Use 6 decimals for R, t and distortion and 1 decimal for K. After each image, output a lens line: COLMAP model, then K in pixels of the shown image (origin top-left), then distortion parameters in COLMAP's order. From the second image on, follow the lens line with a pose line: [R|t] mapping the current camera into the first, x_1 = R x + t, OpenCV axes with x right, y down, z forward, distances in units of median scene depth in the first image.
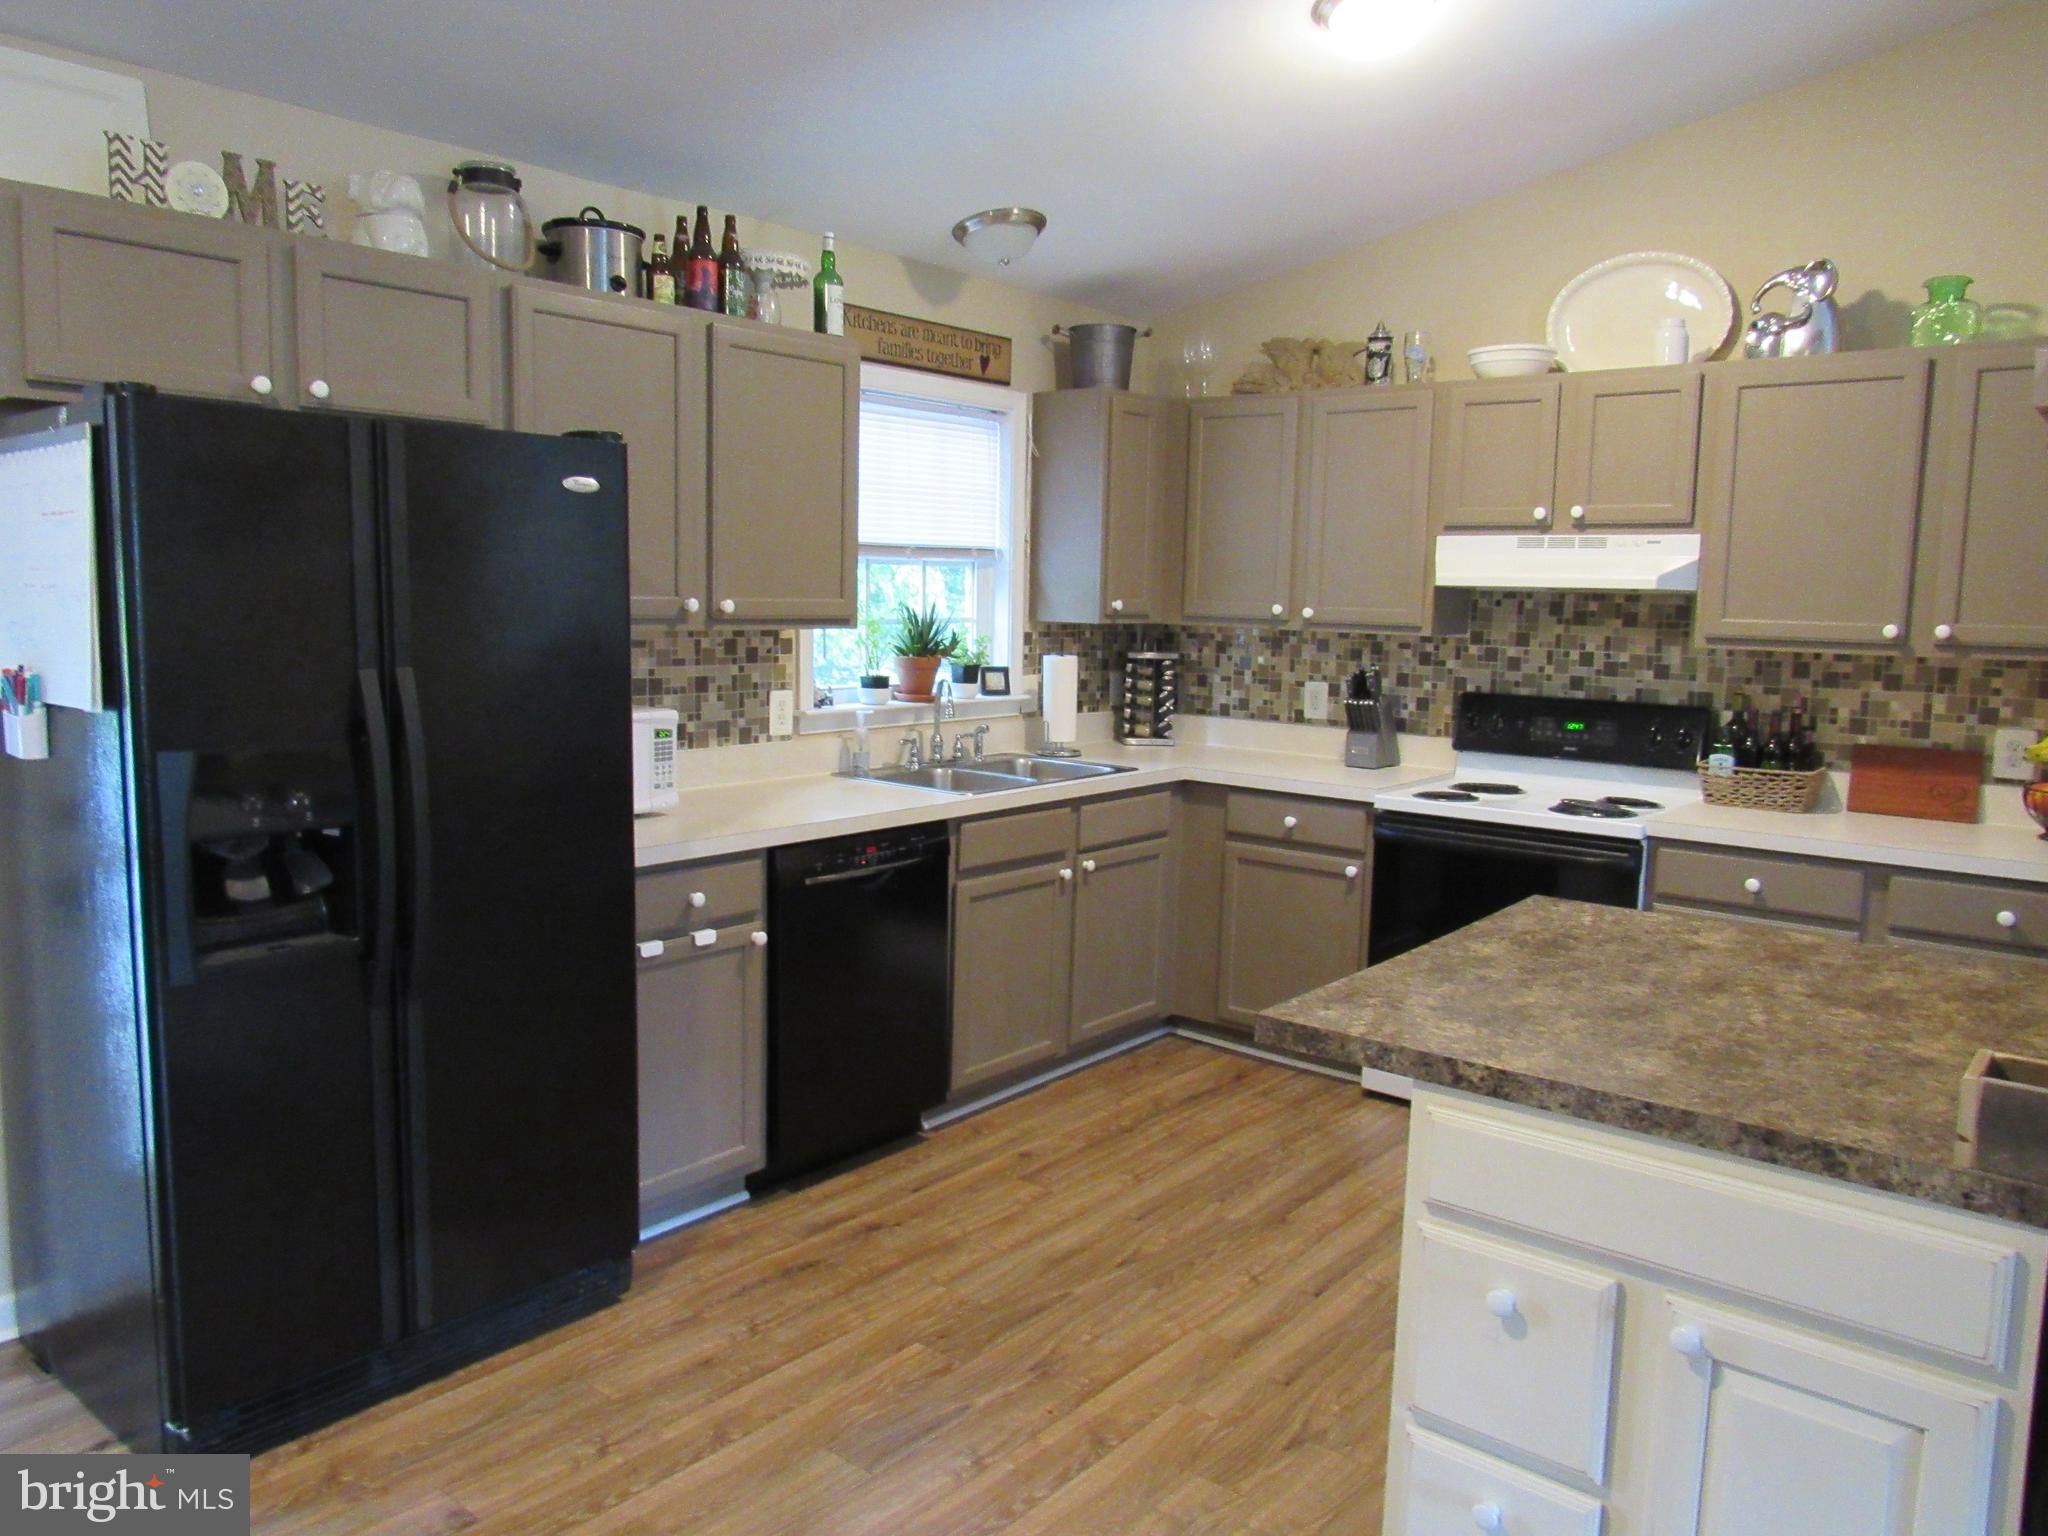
lens RADIAL K [[1477.4, 0, 995.0], [0, 1477.4, 770.8], [0, 0, 1]] dist [-0.046971, 0.042727]
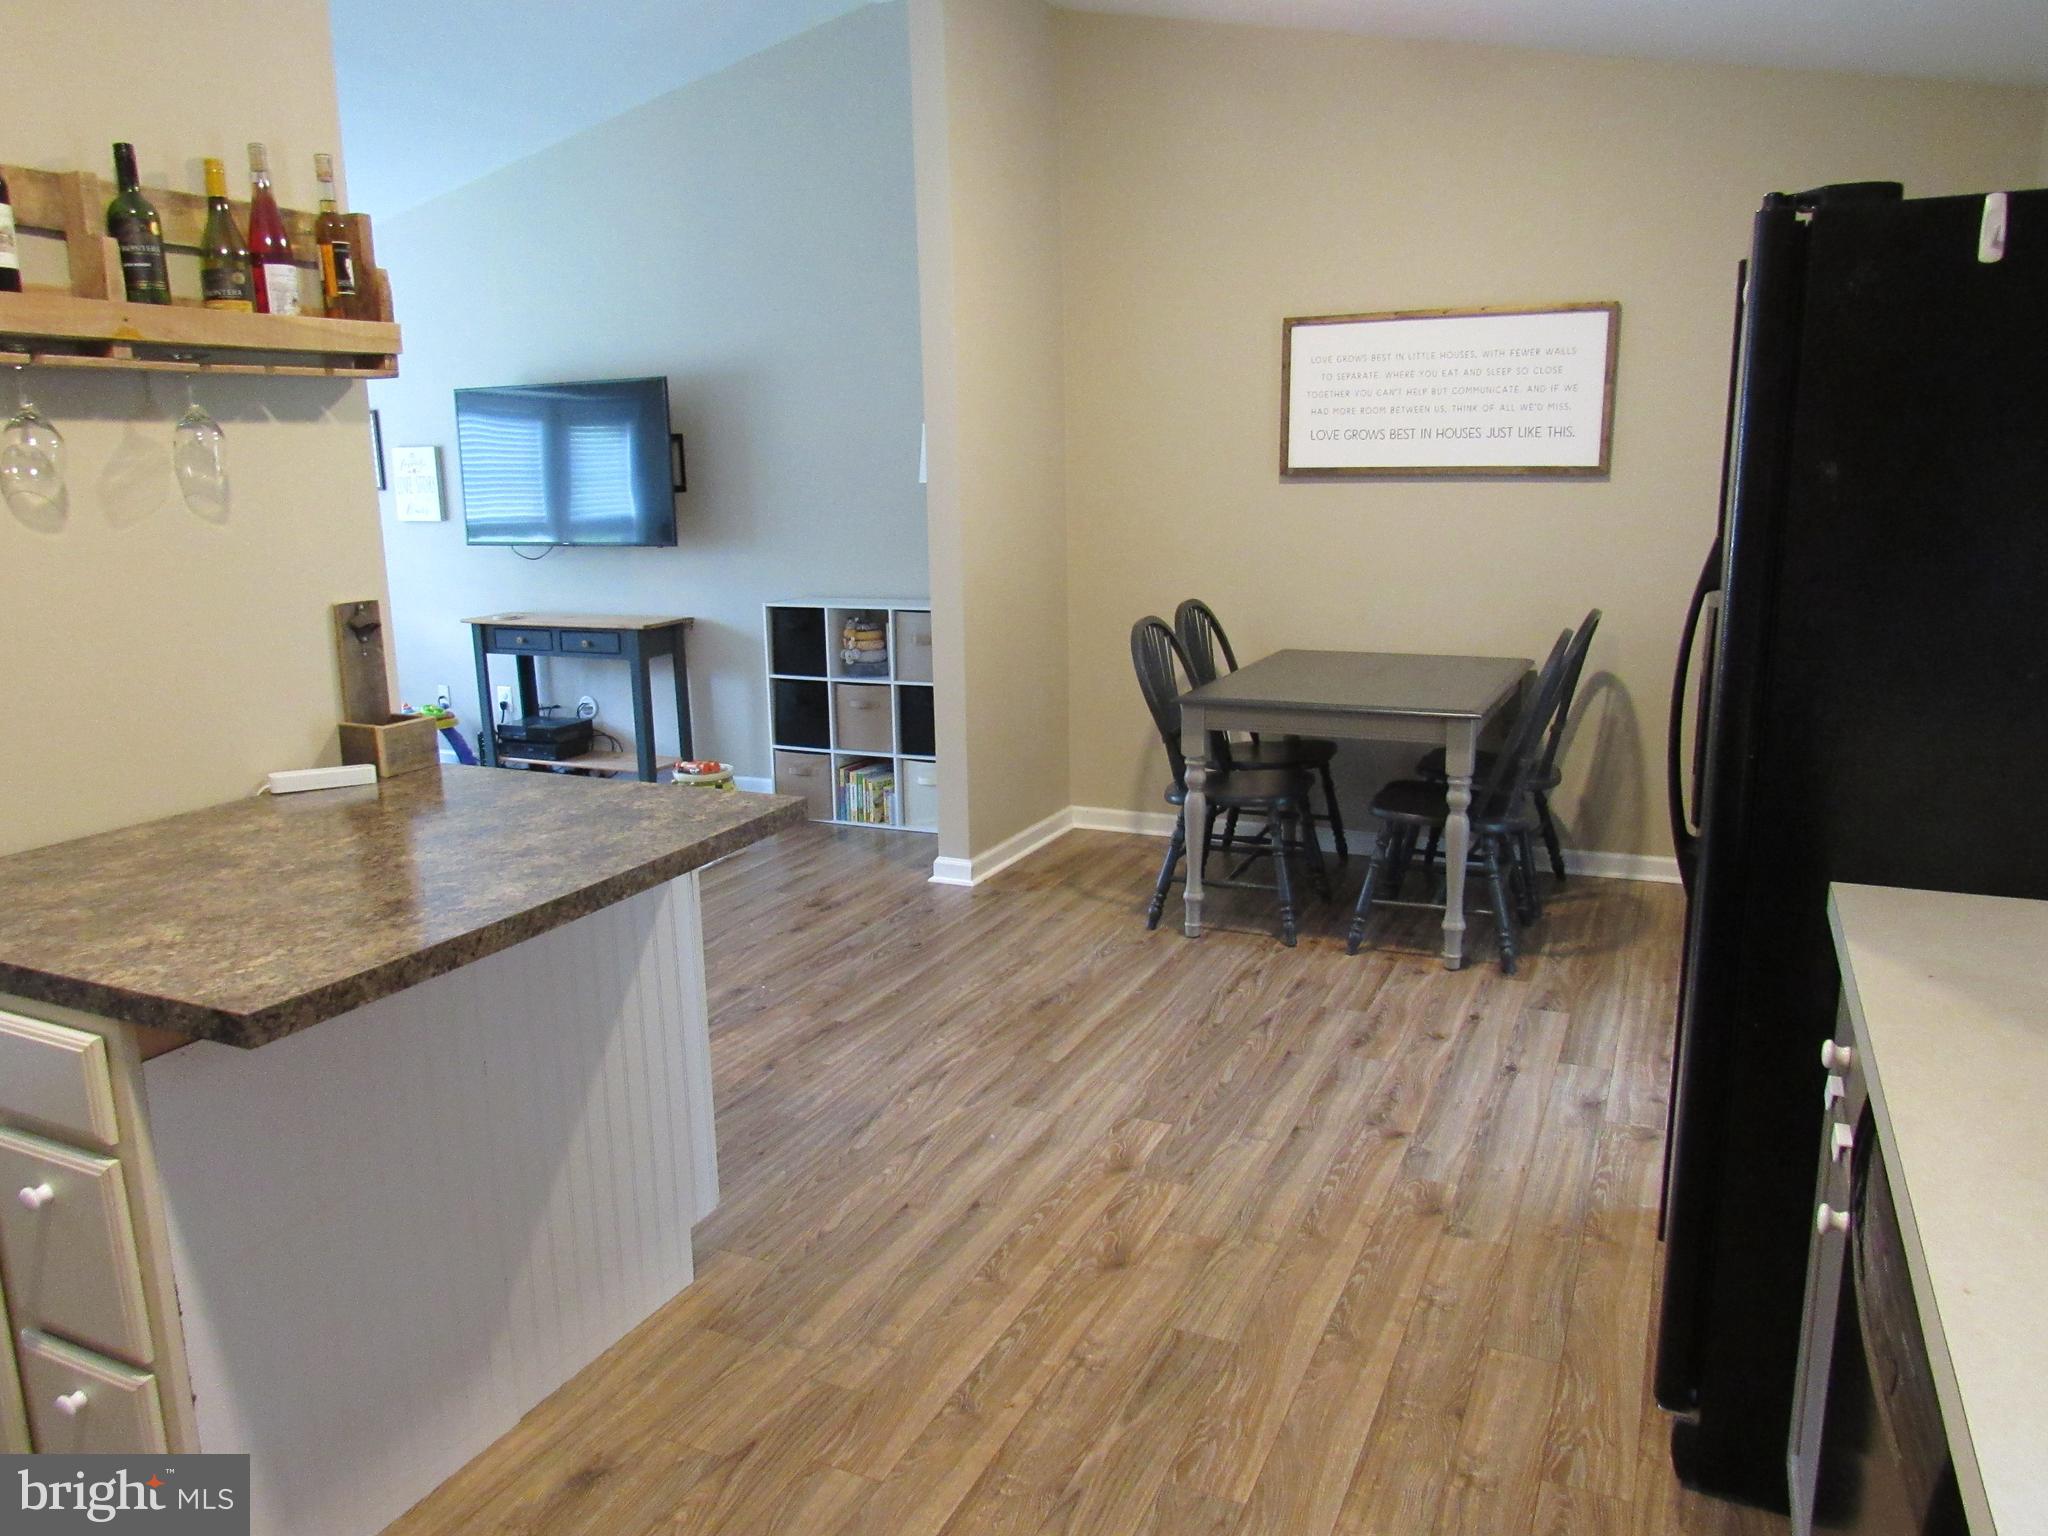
lens RADIAL K [[1494.5, 0, 1024.0], [0, 1494.5, 768.0], [0, 0, 1]] dist [0.007530, 0.002621]
pose [[-0.967568, 0.048839, -0.247846, 0.151322], [-0.032682, 0.948685, 0.314530, -0.127630], [0.250489, 0.312429, -0.916321, 1.069944]]
